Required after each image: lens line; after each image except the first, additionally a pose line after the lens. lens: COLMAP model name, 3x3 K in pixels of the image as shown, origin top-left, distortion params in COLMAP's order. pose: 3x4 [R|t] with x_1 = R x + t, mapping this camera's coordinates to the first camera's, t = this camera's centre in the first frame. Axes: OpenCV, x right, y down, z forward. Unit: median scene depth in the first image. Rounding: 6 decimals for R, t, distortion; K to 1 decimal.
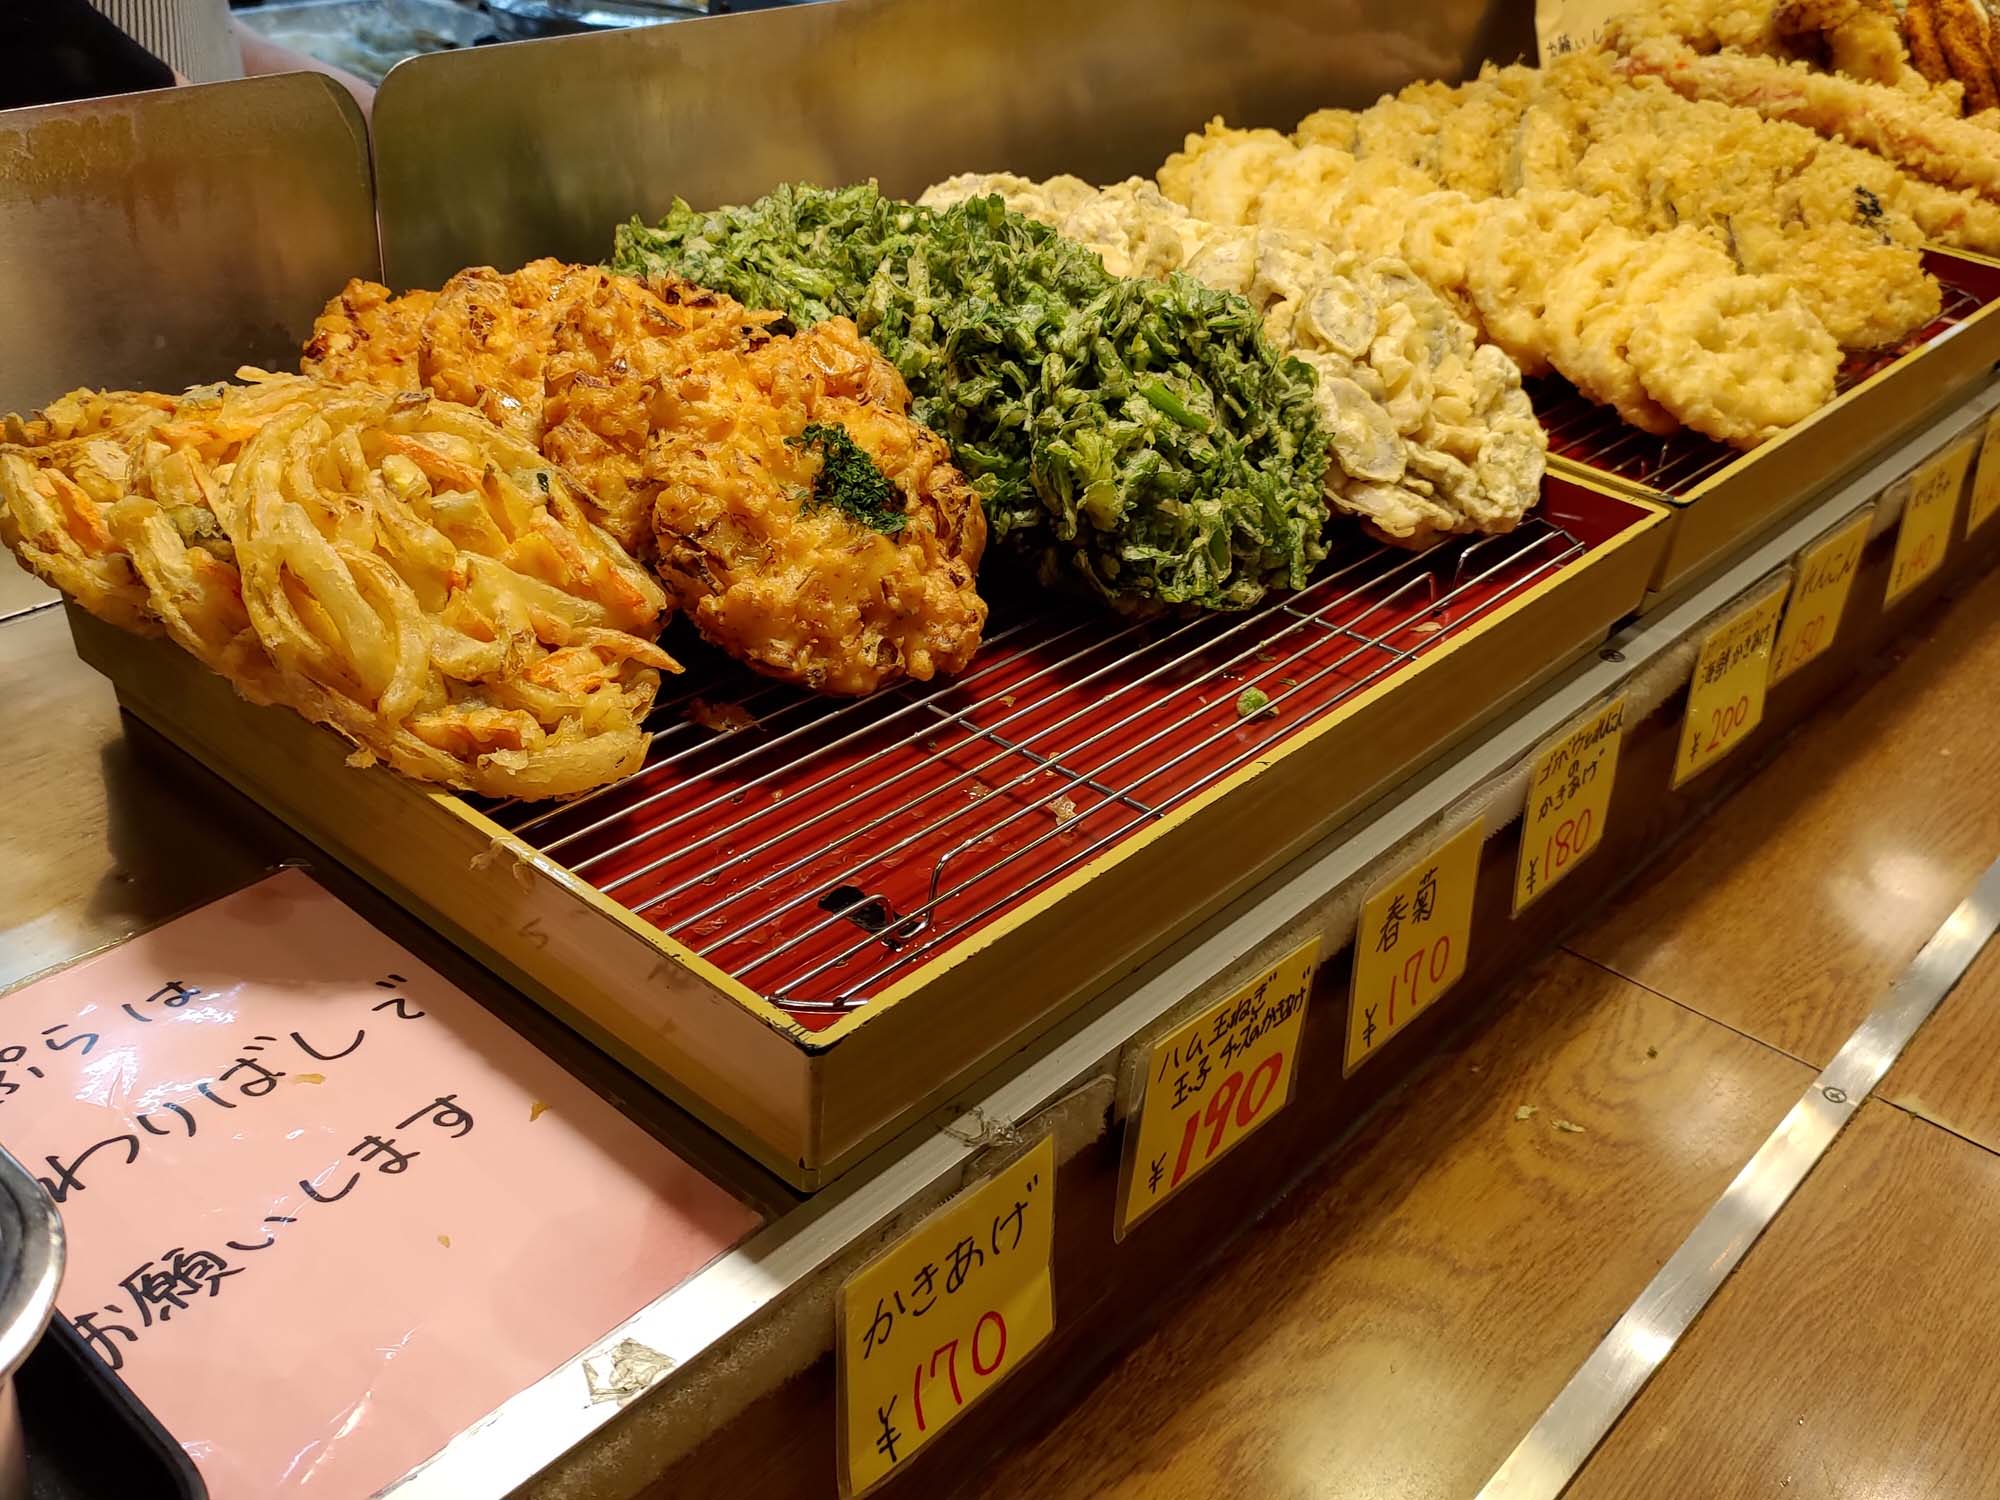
lens RADIAL K [[1919.6, 0, 1000.0], [0, 1919.6, 750.0], [0, 0, 1]] dist [0.059594, -0.008869]
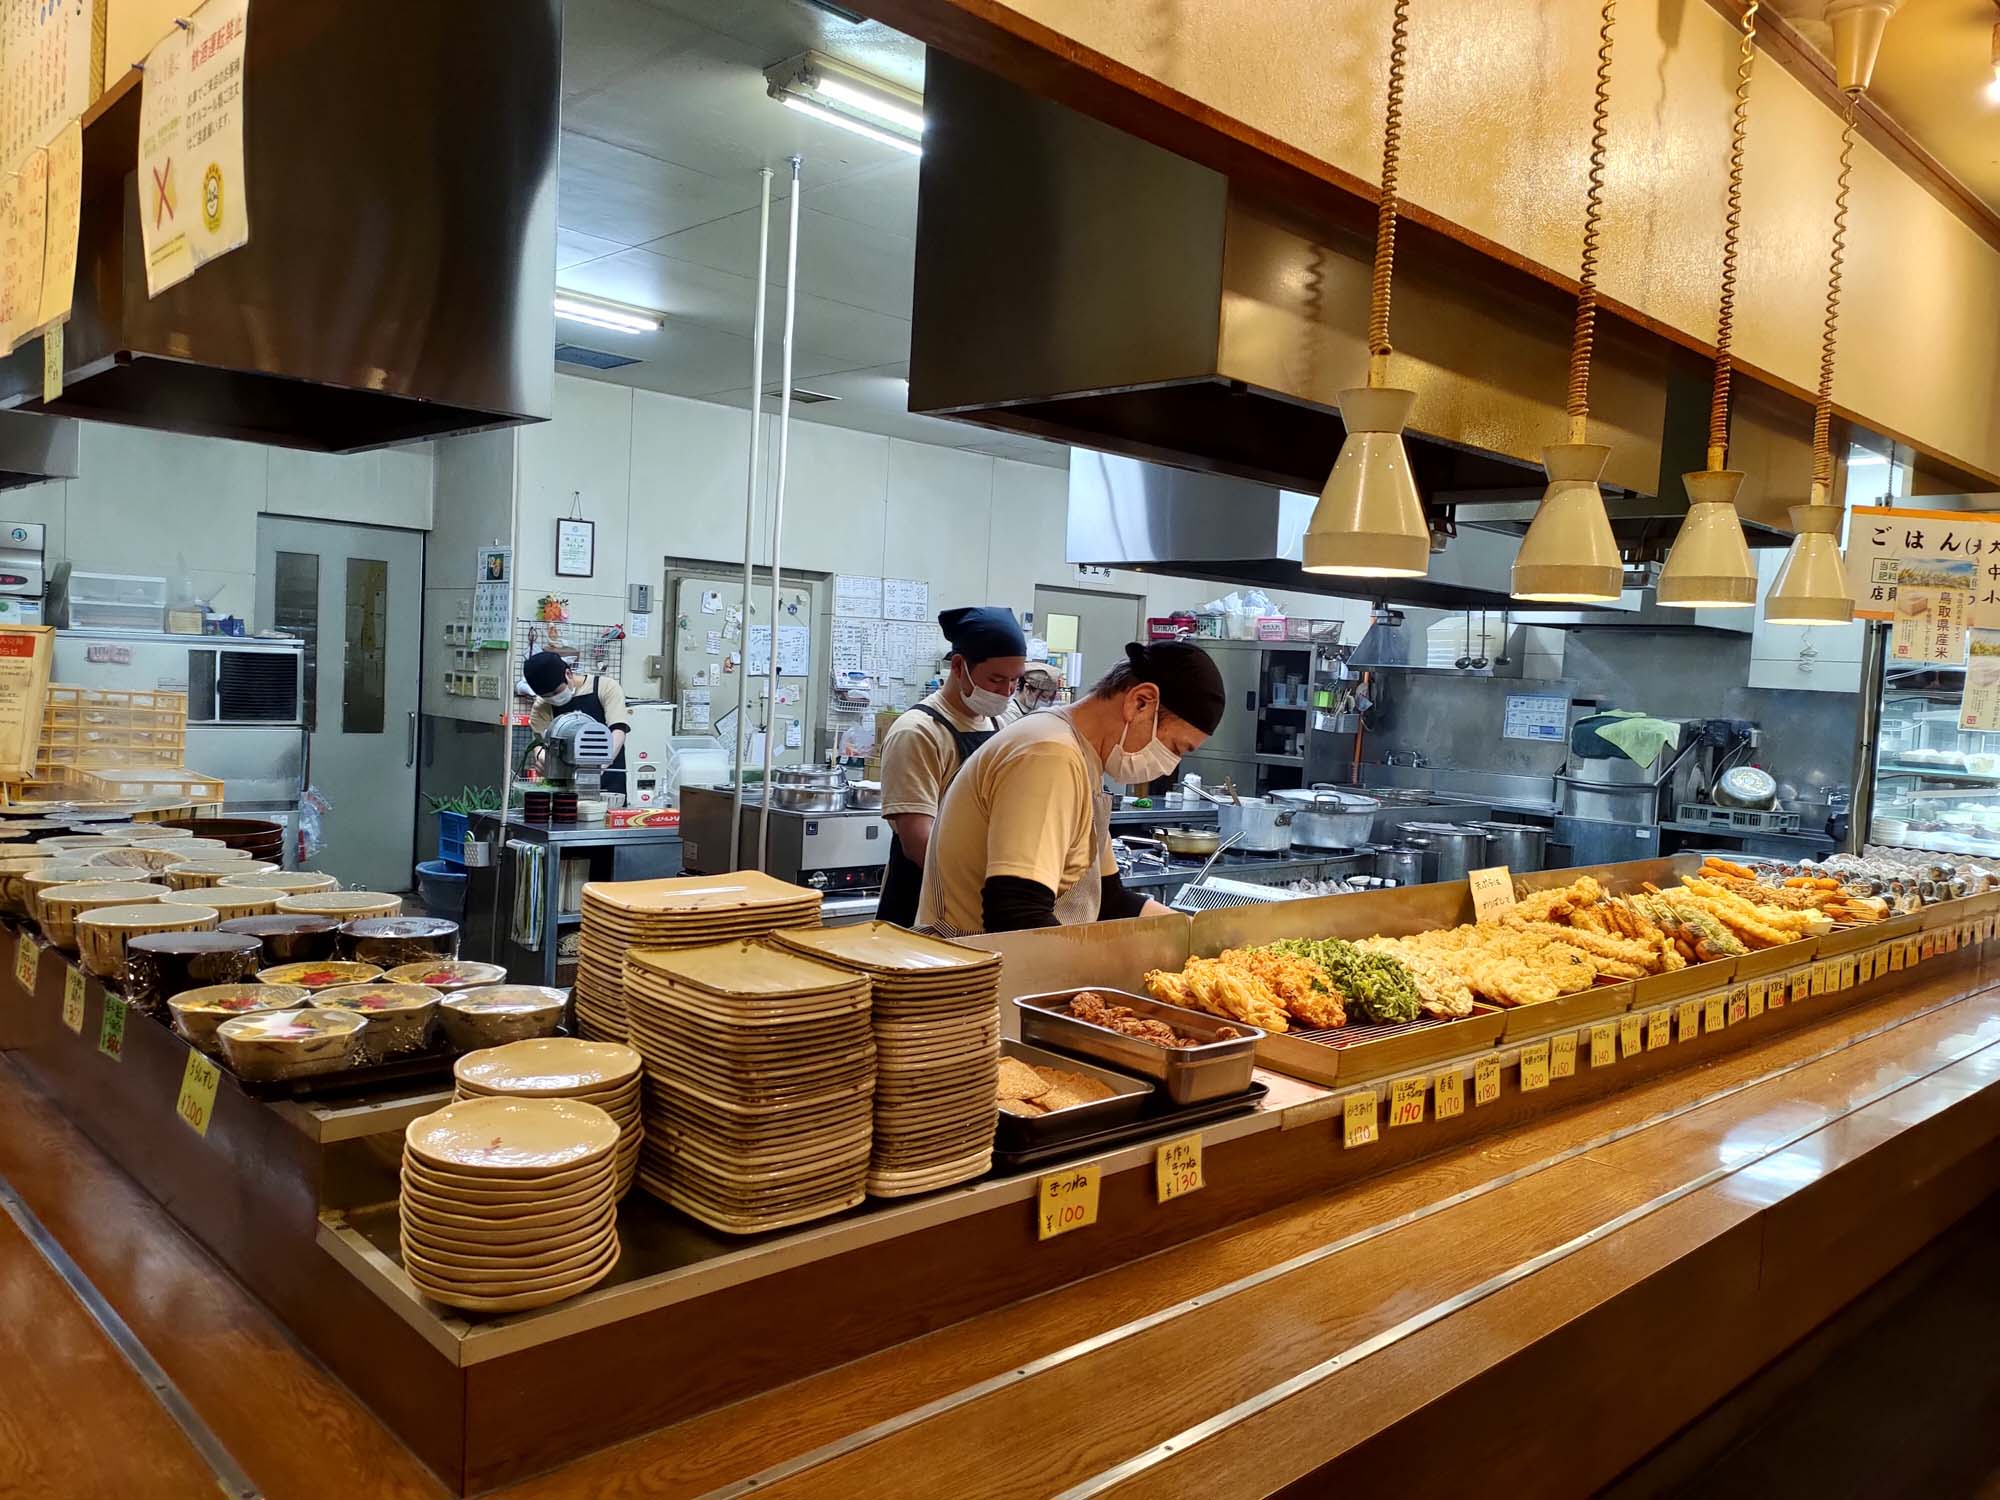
lens RADIAL K [[1502.1, 0, 1000.0], [0, 1502.1, 750.0], [0, 0, 1]] dist [0.007662, -0.002879]
pose [[0.995128, -0.014981, -0.097450, -0.462229], [-0.033341, 0.879030, -0.475599, 1.087410], [0.092787, 0.476530, 0.874248, -2.489849]]
